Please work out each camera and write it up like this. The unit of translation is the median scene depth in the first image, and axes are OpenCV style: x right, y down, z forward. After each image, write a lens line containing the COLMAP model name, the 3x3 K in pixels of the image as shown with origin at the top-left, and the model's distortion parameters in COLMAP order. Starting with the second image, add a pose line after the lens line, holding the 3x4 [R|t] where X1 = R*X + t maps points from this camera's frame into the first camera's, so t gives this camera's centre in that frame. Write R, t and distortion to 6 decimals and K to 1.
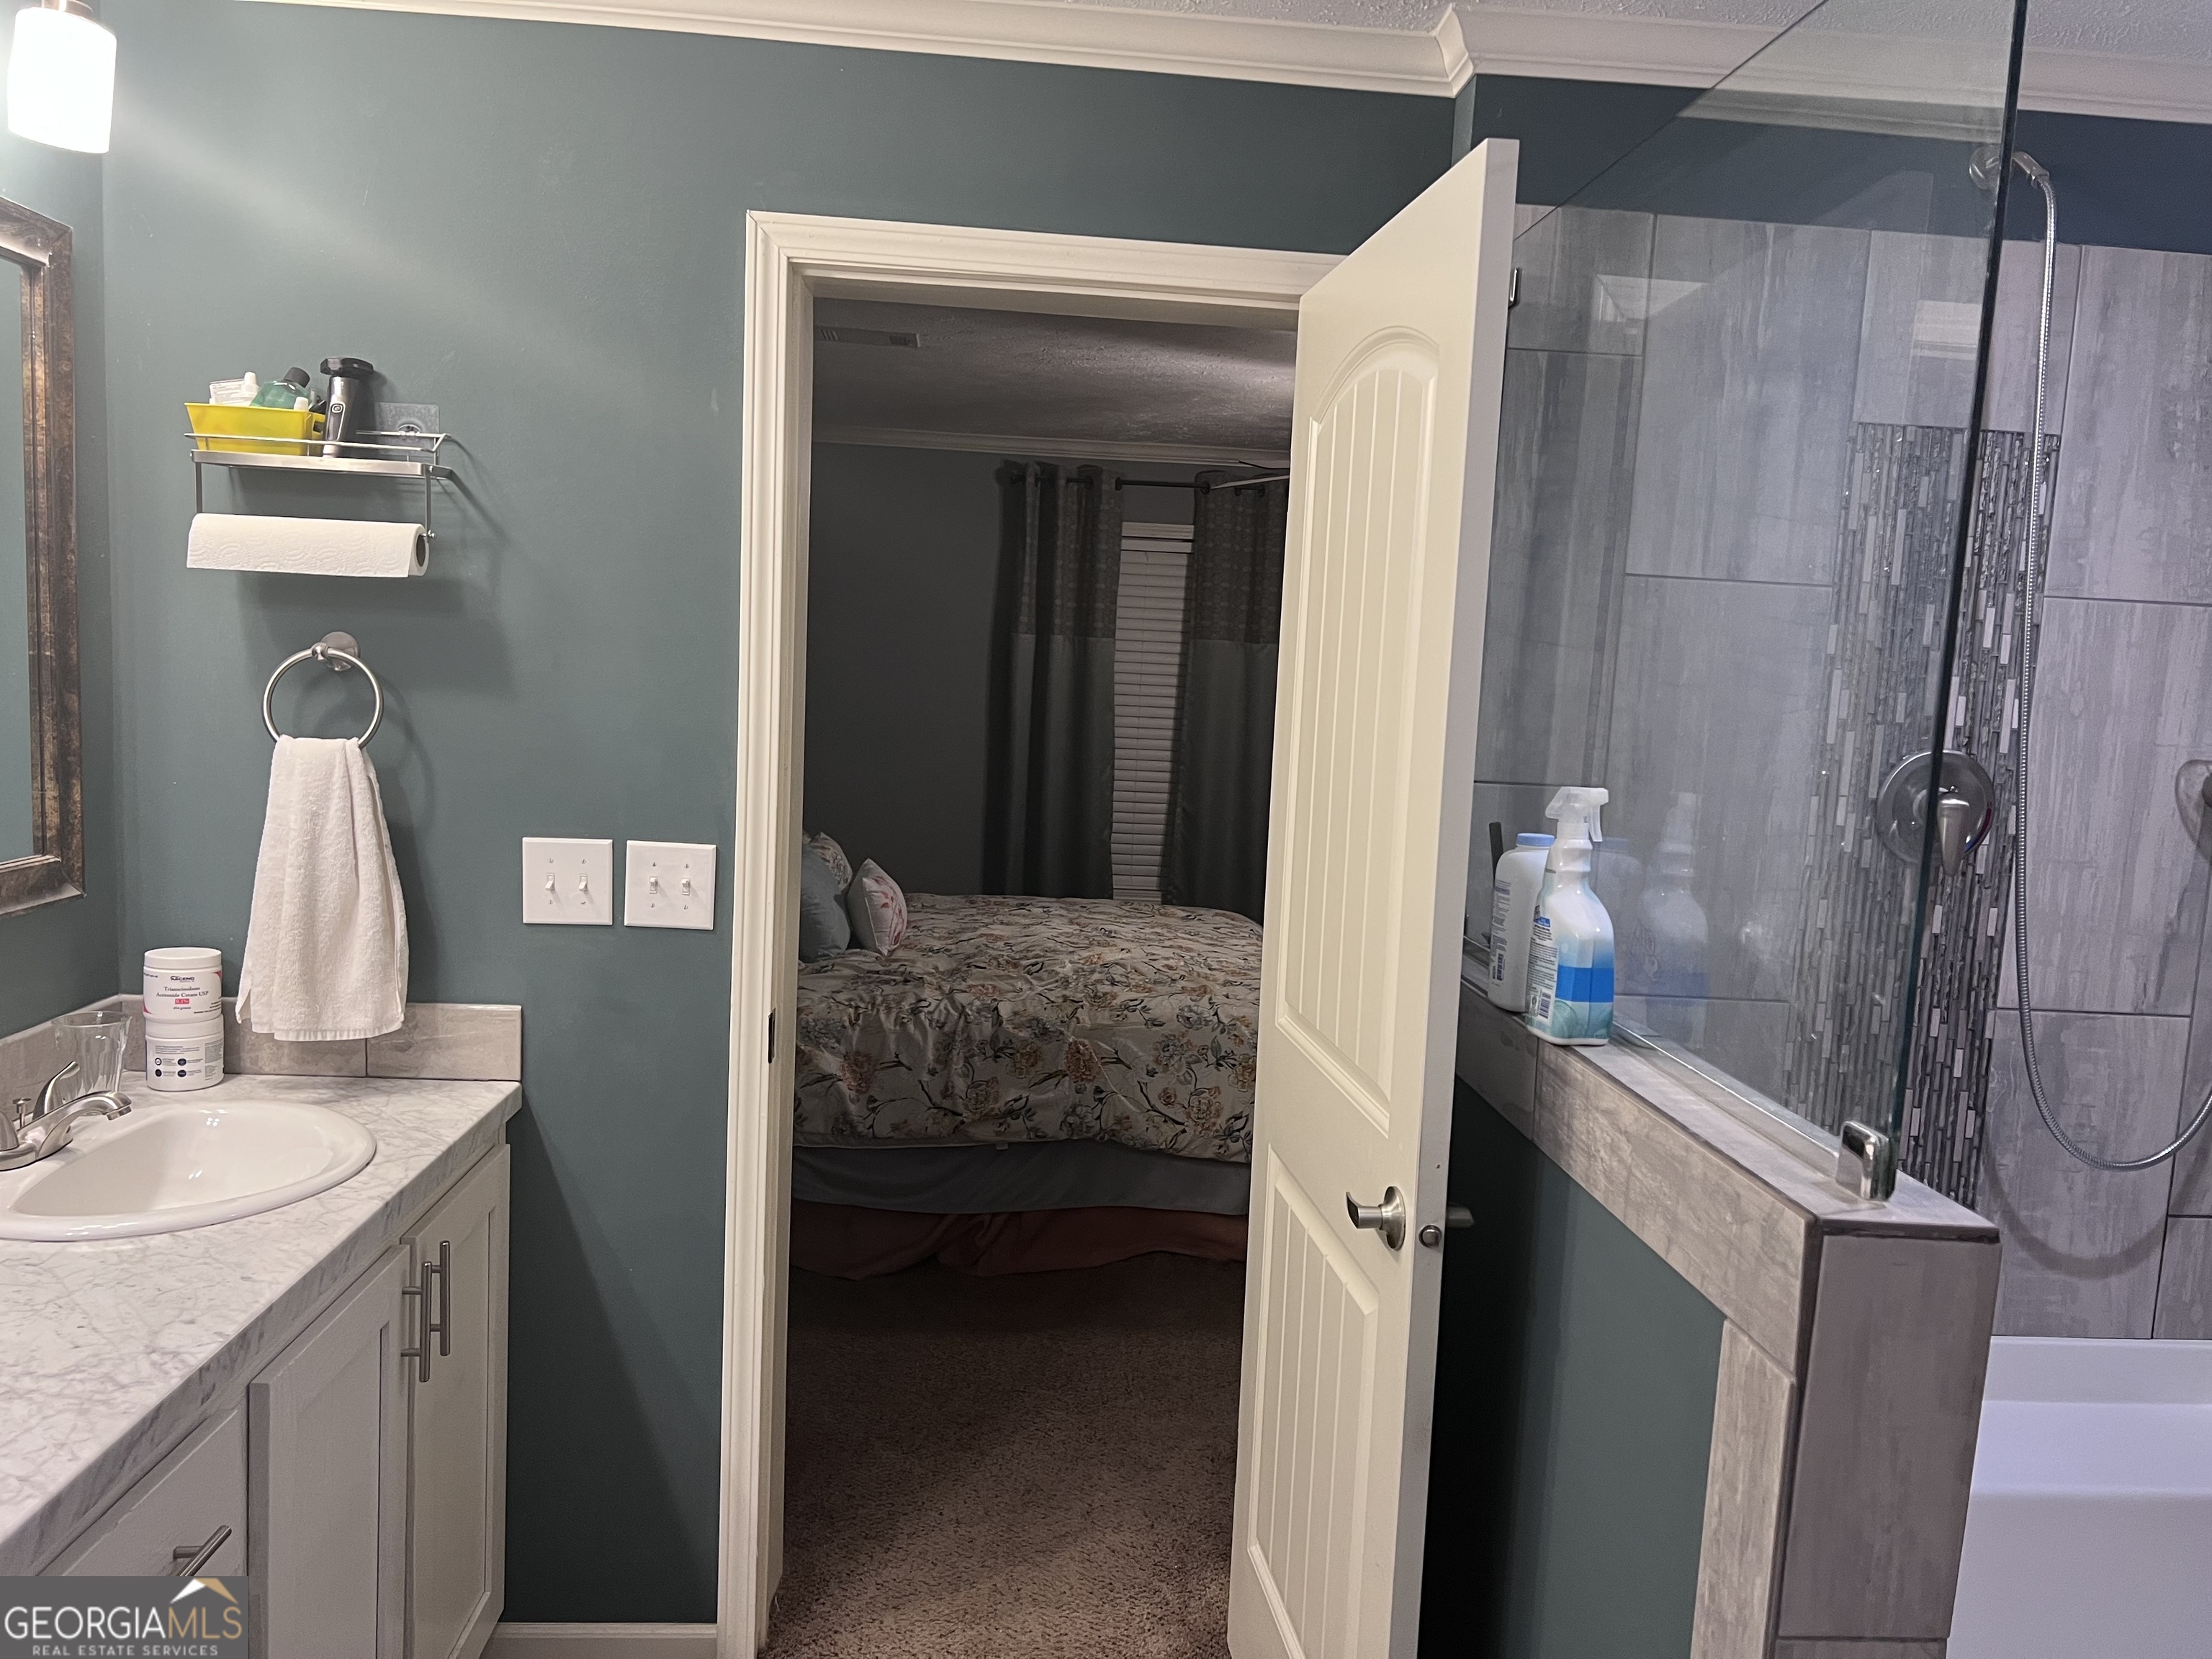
lens RADIAL K [[1650.5, 0, 1105.5], [0, 1650.5, 837.3], [0, 0, 1]] dist [0.075788, -0.065411]
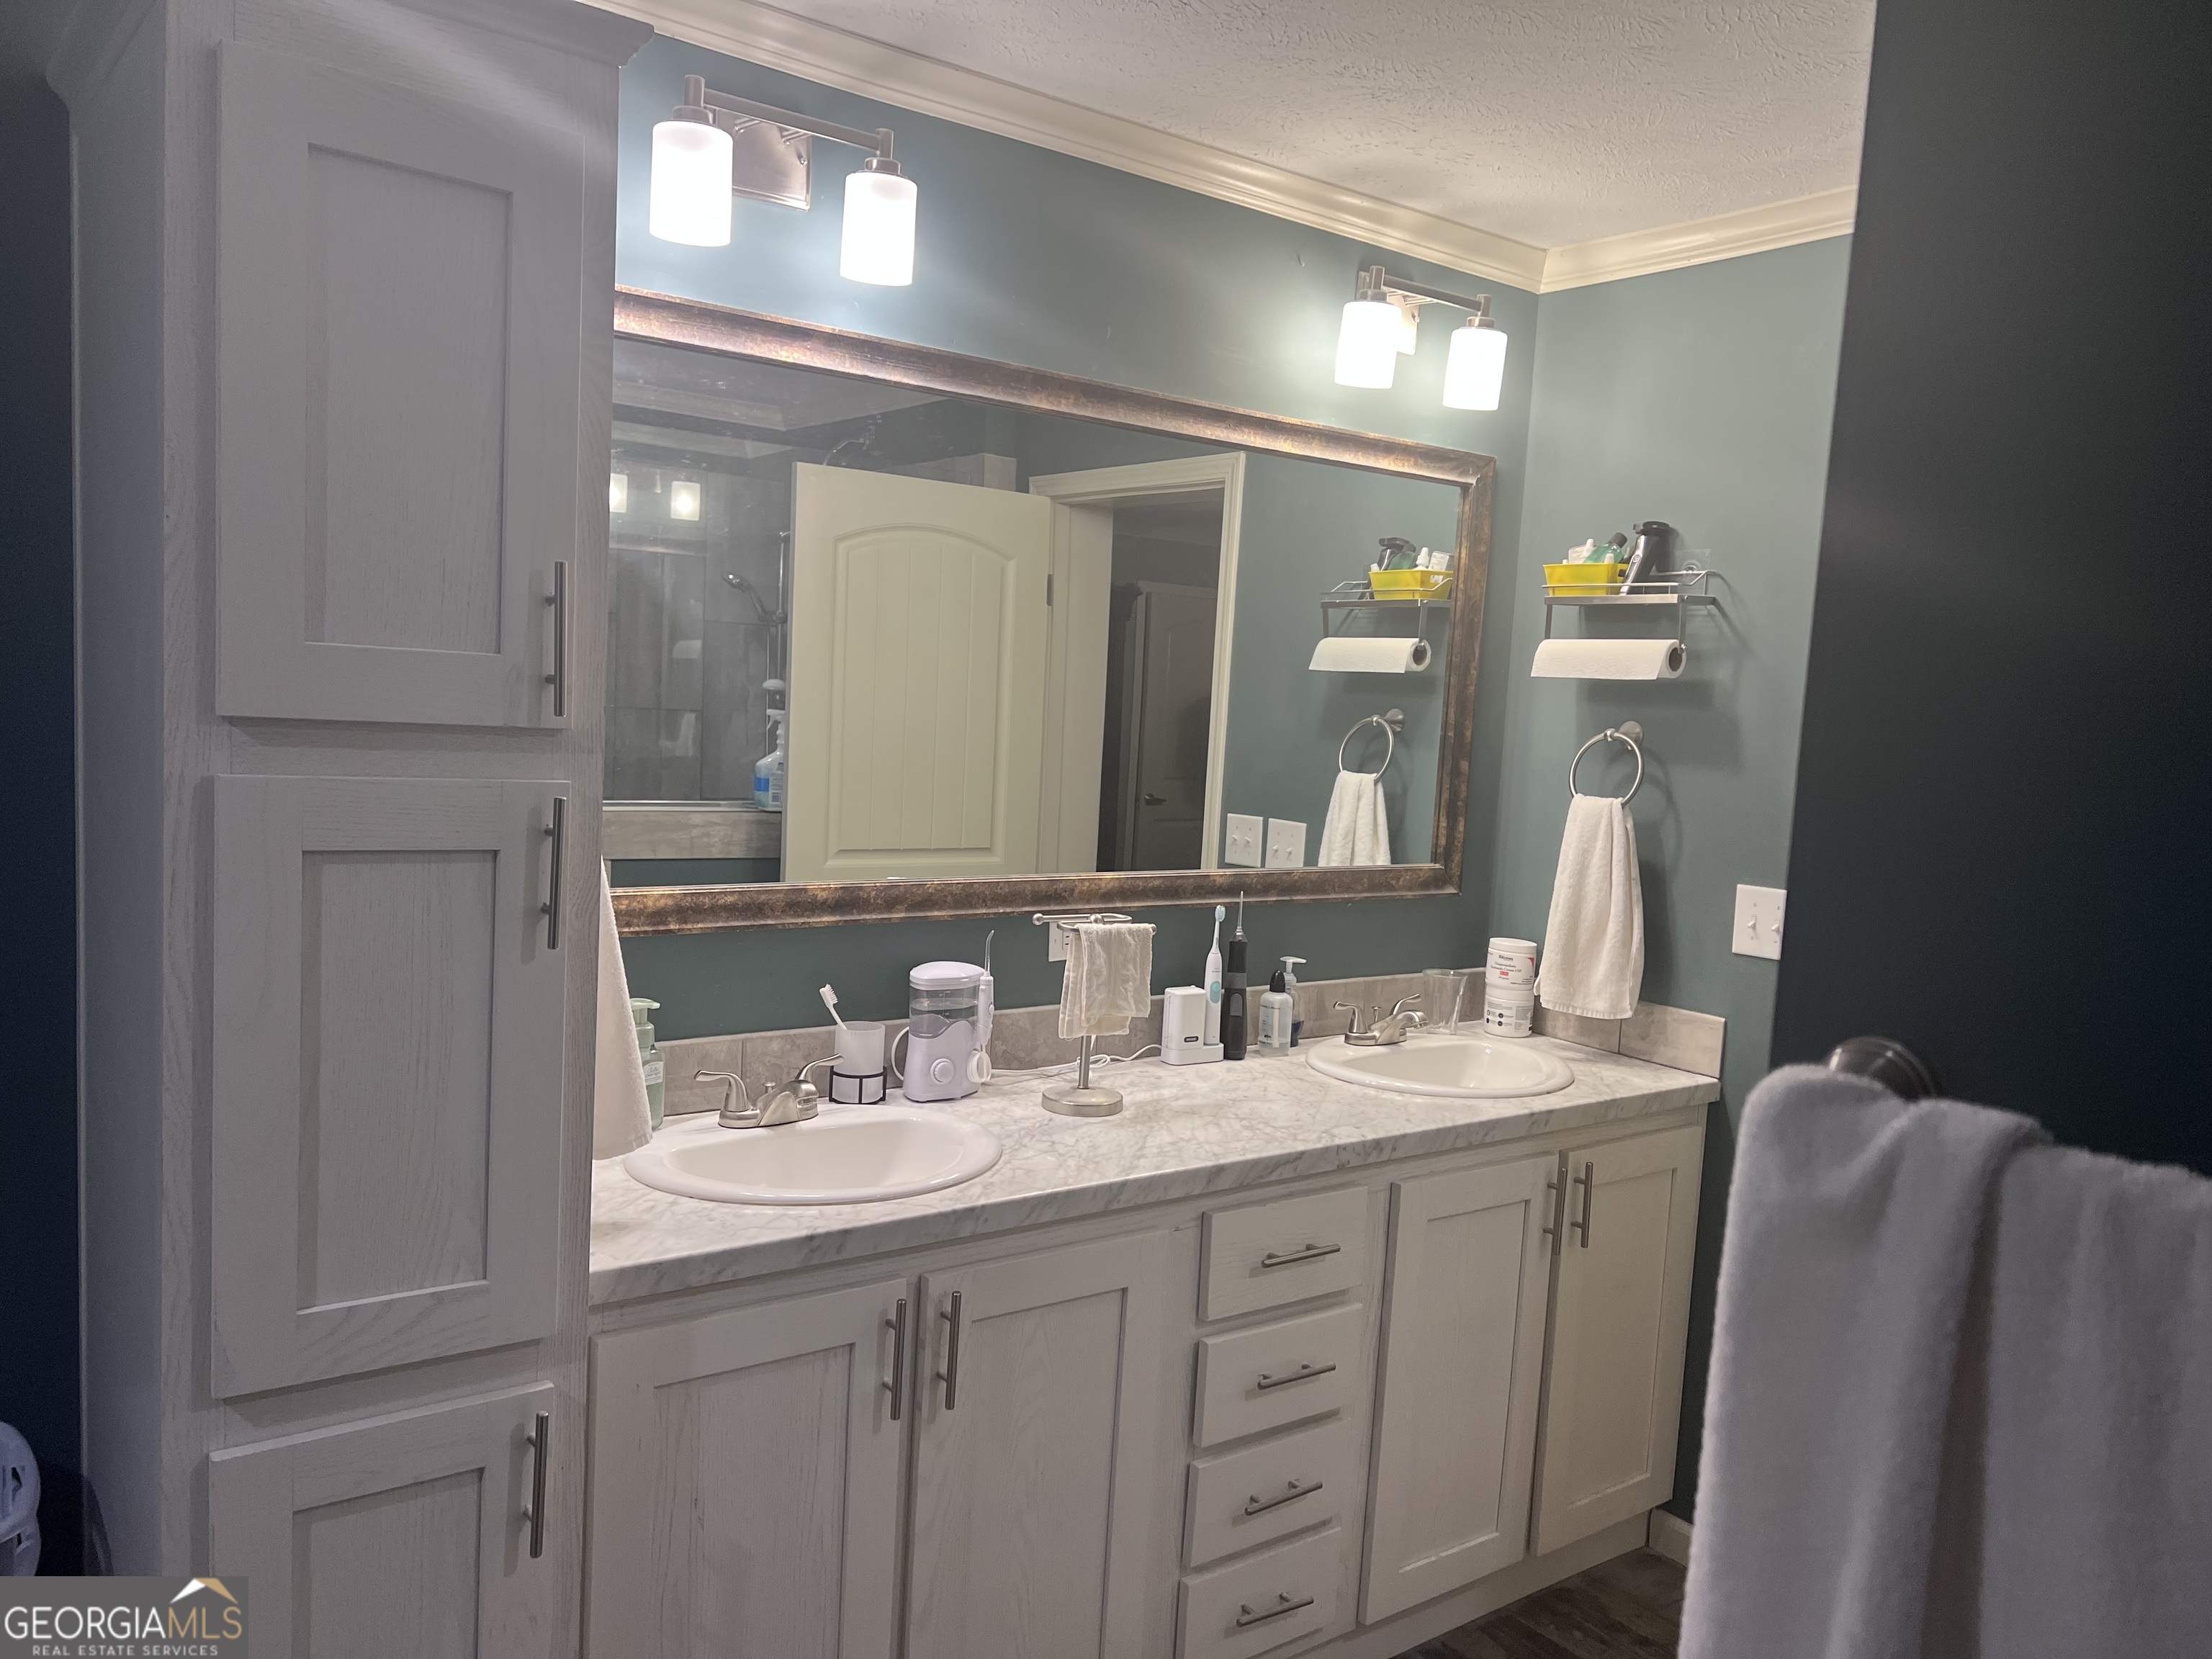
lens RADIAL K [[1650.5, 0, 1093.7], [0, 1650.5, 832.9], [0, 0, 1]] dist [0.075788, -0.065411]
pose [[0.560772, 0.062054, -0.825642, 0.428893], [-0.114137, 0.993461, -0.002854, 0.021652], [0.820065, 0.095837, 0.564188, -0.110772]]
